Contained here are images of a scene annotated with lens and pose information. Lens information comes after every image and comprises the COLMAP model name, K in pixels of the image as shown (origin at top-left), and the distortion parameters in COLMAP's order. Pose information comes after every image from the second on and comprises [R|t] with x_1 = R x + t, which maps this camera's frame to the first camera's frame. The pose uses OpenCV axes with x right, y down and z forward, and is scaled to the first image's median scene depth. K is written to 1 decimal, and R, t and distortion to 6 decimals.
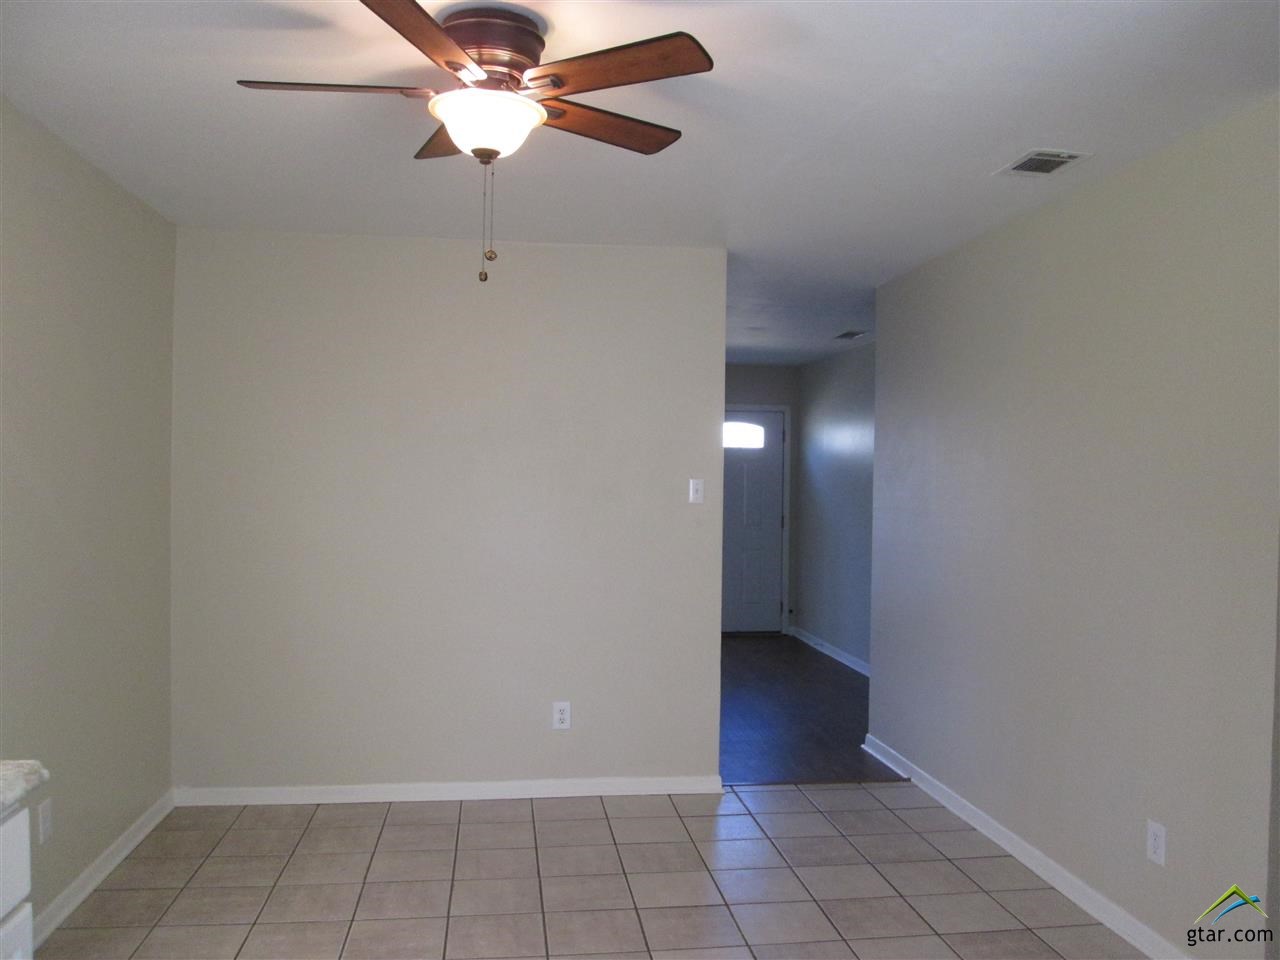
lens RADIAL K [[1037.8, 0, 636.2], [0, 1037.8, 480.7], [0, 0, 1]] dist [-0.058332, 0.033936]
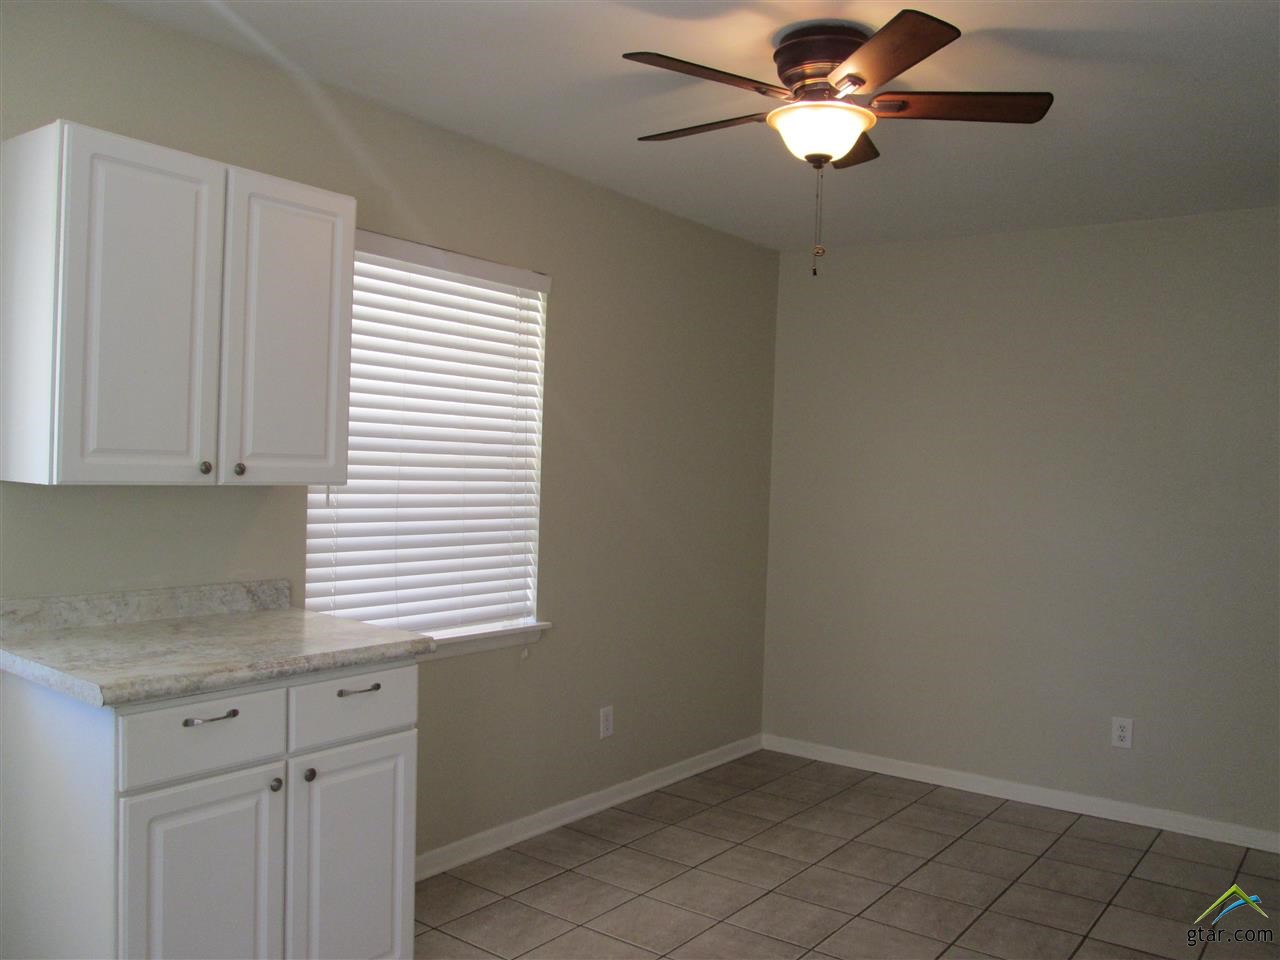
lens RADIAL K [[1037.8, 0, 636.3], [0, 1037.8, 477.8], [0, 0, 1]] dist [-0.058332, 0.033936]
pose [[0.724430, 0.021197, -0.689022, 0.282361], [-0.028699, 0.999588, 0.000577, 0.015341], [0.688750, 0.019357, 0.724740, 0.048382]]
